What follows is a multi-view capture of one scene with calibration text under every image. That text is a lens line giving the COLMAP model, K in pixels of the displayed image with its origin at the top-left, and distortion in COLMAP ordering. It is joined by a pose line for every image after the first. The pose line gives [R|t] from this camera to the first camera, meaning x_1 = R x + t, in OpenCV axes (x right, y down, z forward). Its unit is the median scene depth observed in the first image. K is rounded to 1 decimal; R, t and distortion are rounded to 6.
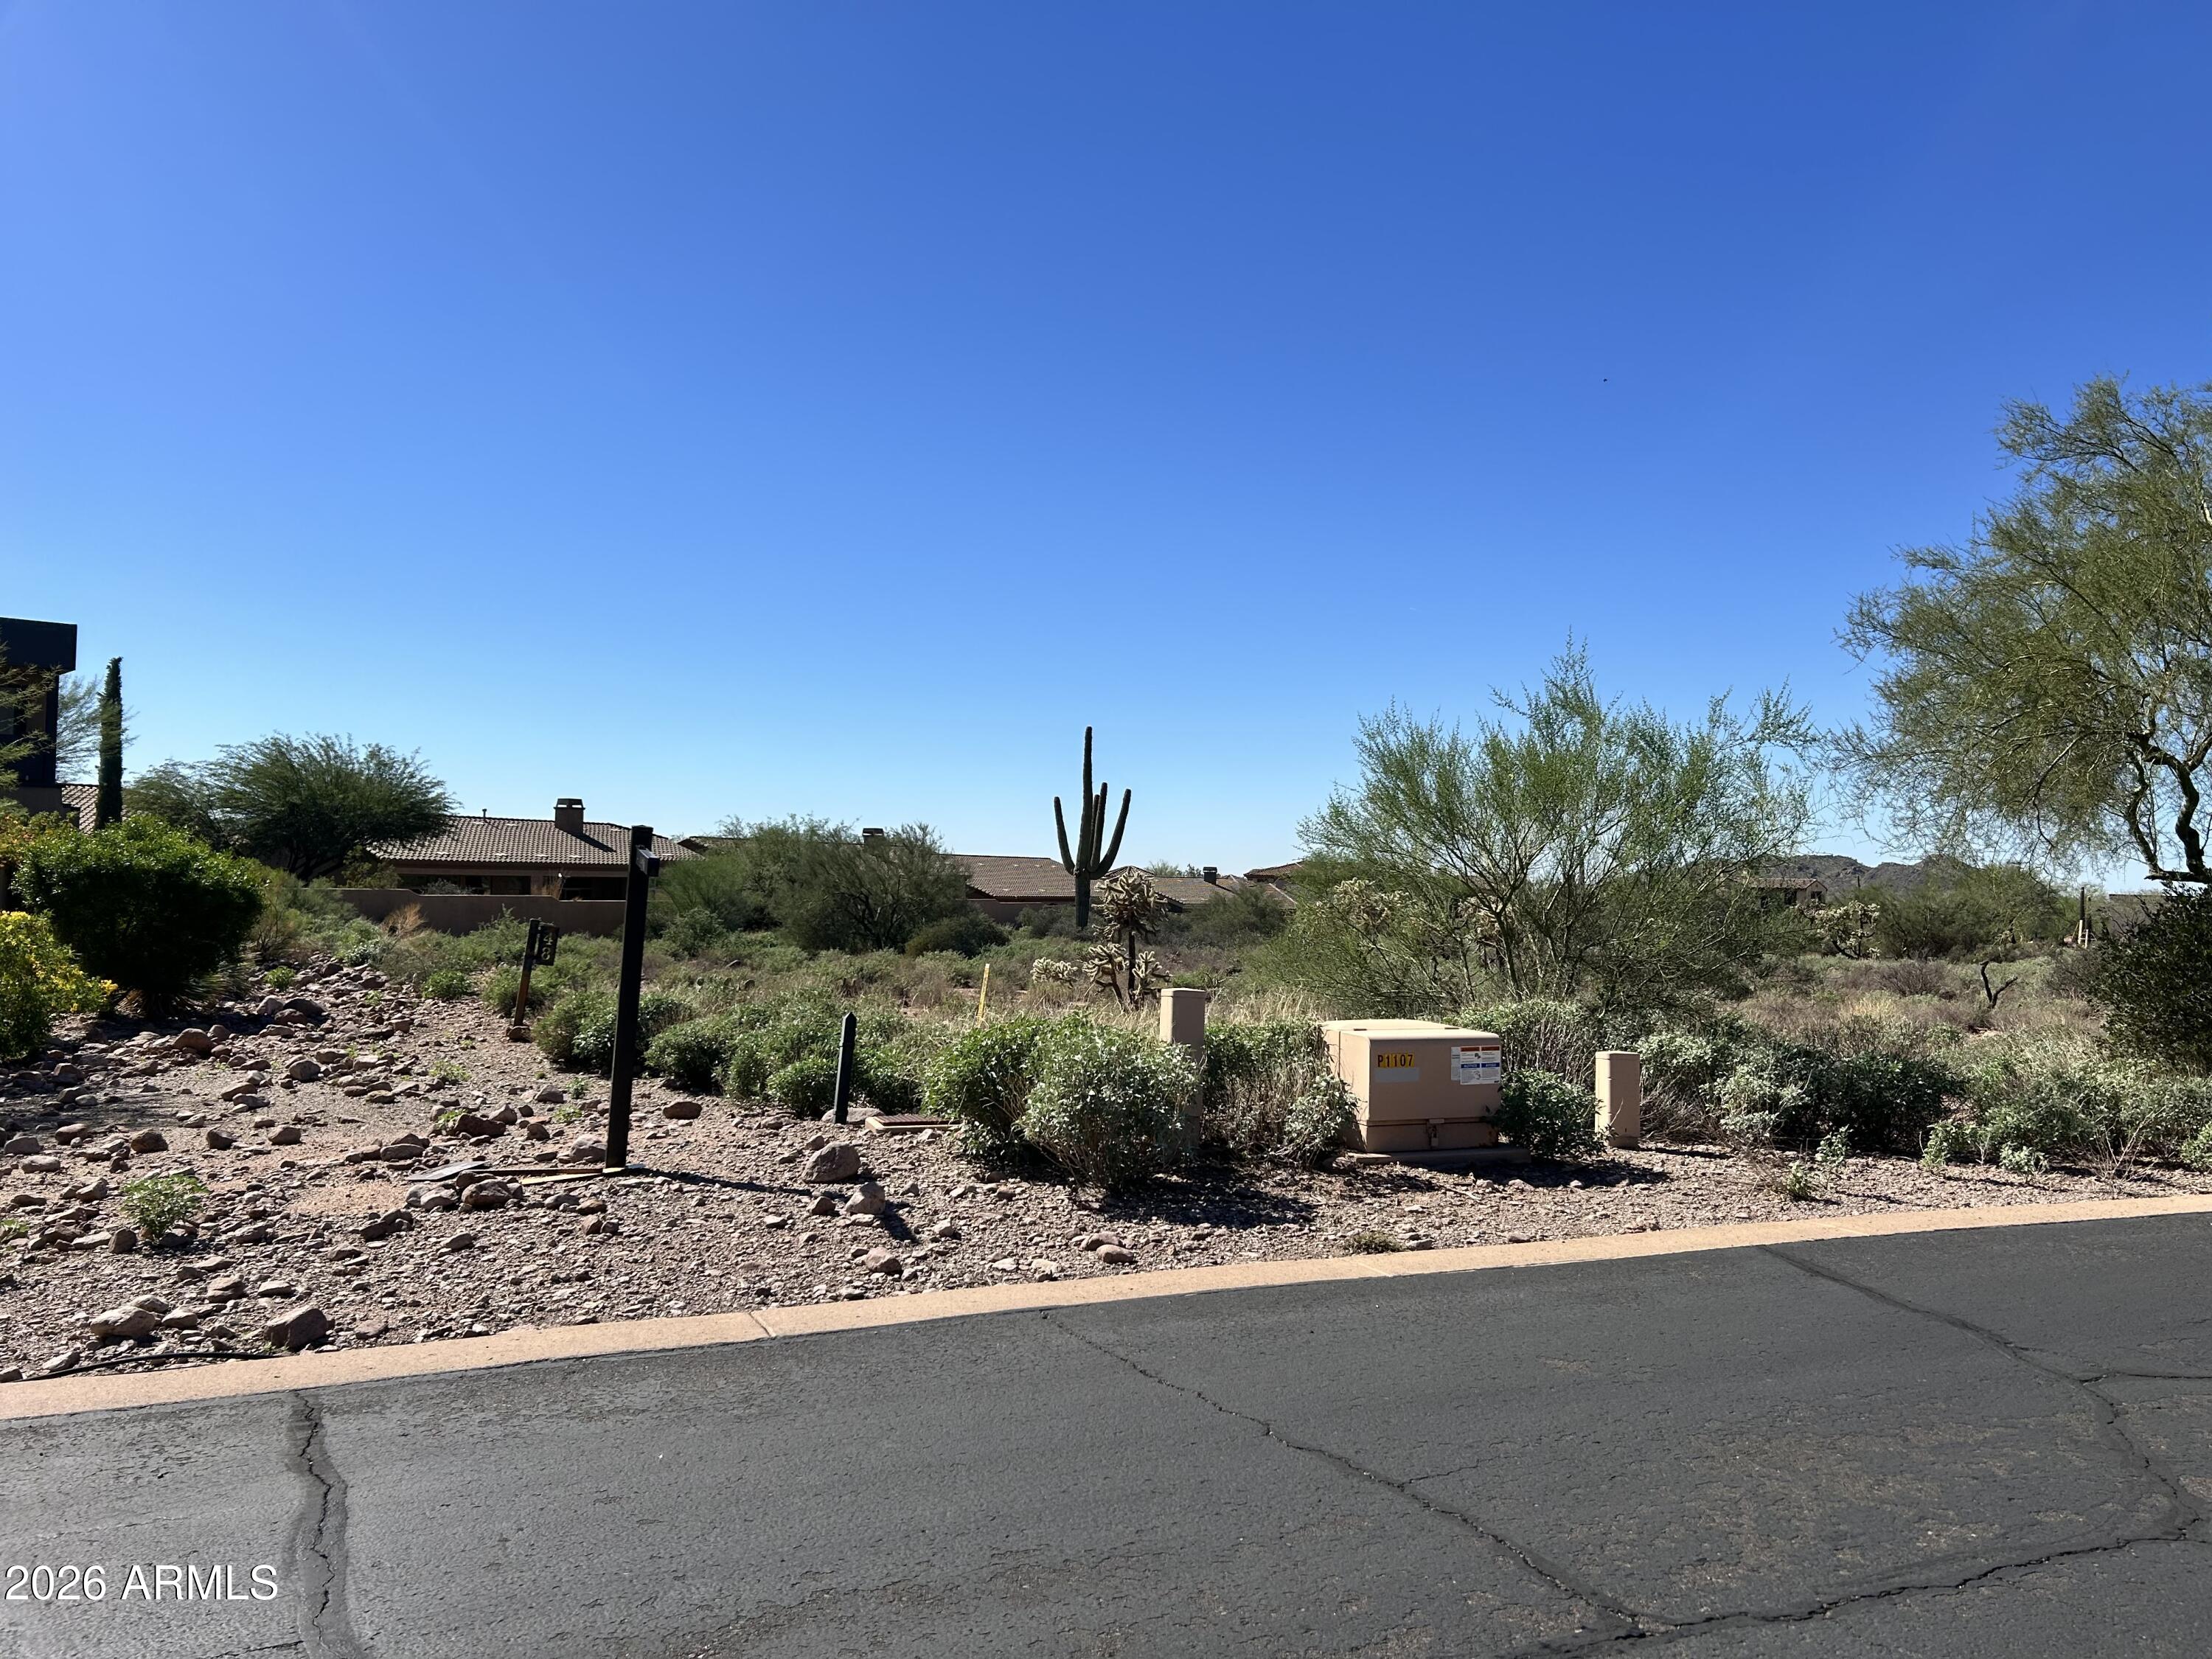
lens RADIAL K [[1658.2, 0, 1114.0], [0, 1658.2, 820.9], [0, 0, 1]] dist [0.034179, -0.032640]
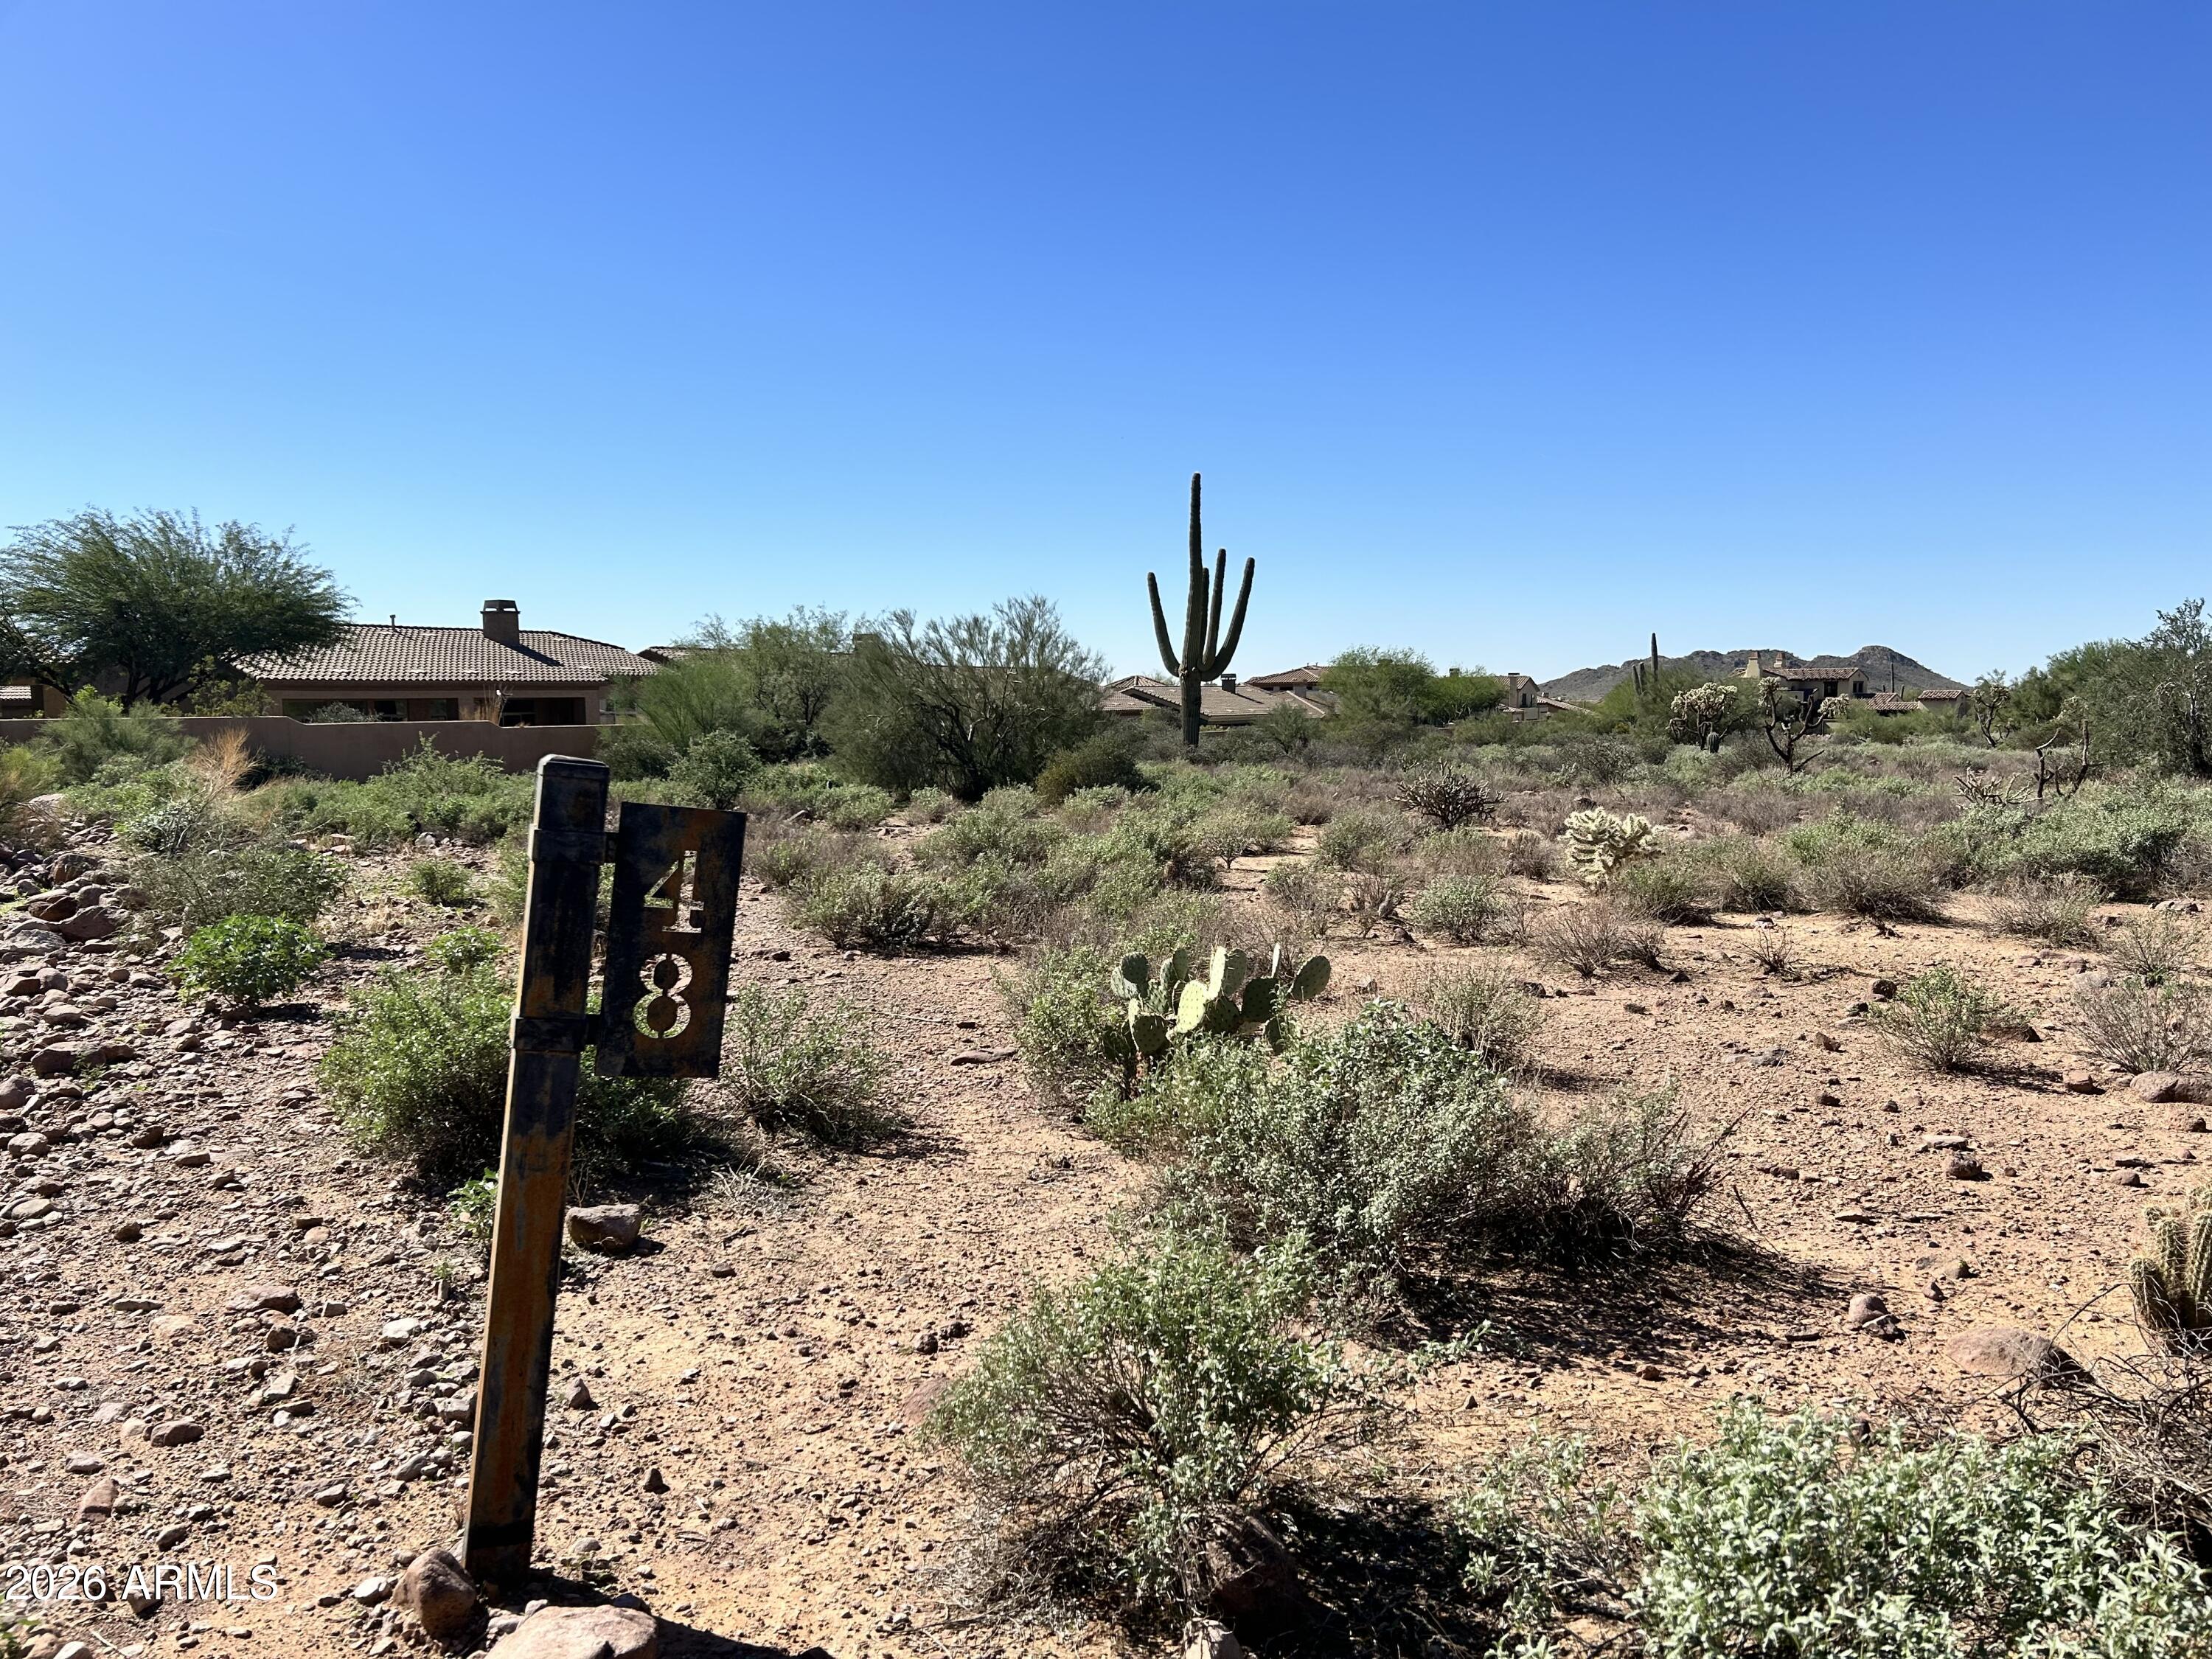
lens RADIAL K [[1658.2, 0, 1098.8], [0, 1658.2, 842.2], [0, 0, 1]] dist [0.034179, -0.032640]
pose [[0.999155, -0.029872, 0.028232, -0.084212], [0.026179, 0.992039, 0.123178, 0.013340], [-0.031686, -0.122335, 0.991983, 0.235735]]
